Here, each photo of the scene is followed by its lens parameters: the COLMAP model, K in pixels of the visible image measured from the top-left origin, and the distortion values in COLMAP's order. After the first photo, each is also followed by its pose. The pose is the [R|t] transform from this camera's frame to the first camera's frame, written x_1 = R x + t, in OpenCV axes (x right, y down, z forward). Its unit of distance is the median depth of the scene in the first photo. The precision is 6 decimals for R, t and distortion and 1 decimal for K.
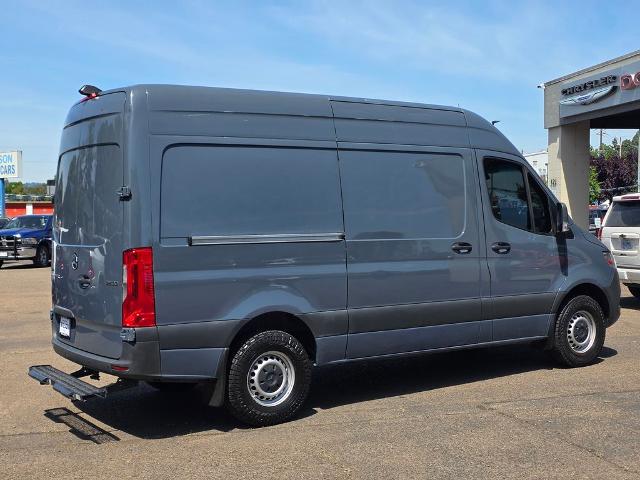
lens RADIAL K [[867.0, 0, 320.0], [0, 867.0, 240.0], [0, 0, 1]] dist [0.078583, -0.084882]
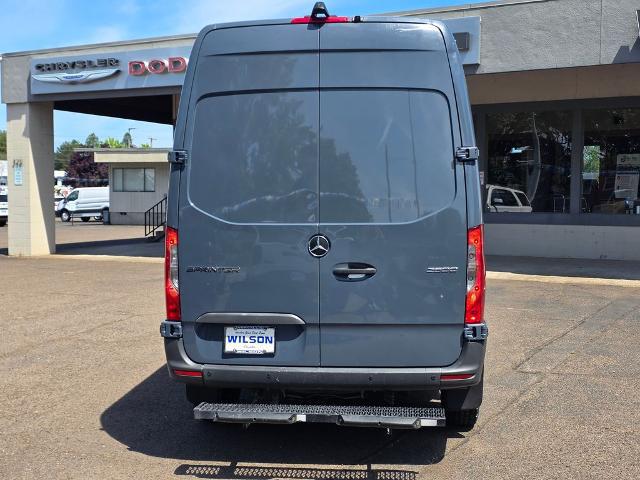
lens RADIAL K [[867.0, 0, 320.0], [0, 867.0, 240.0], [0, 0, 1]] dist [0.078583, -0.084882]
pose [[0.626400, -0.021839, 0.779196, -0.803699], [0.011391, 0.999757, 0.018863, 0.006070], [-0.779418, -0.002940, 0.626497, 0.527067]]
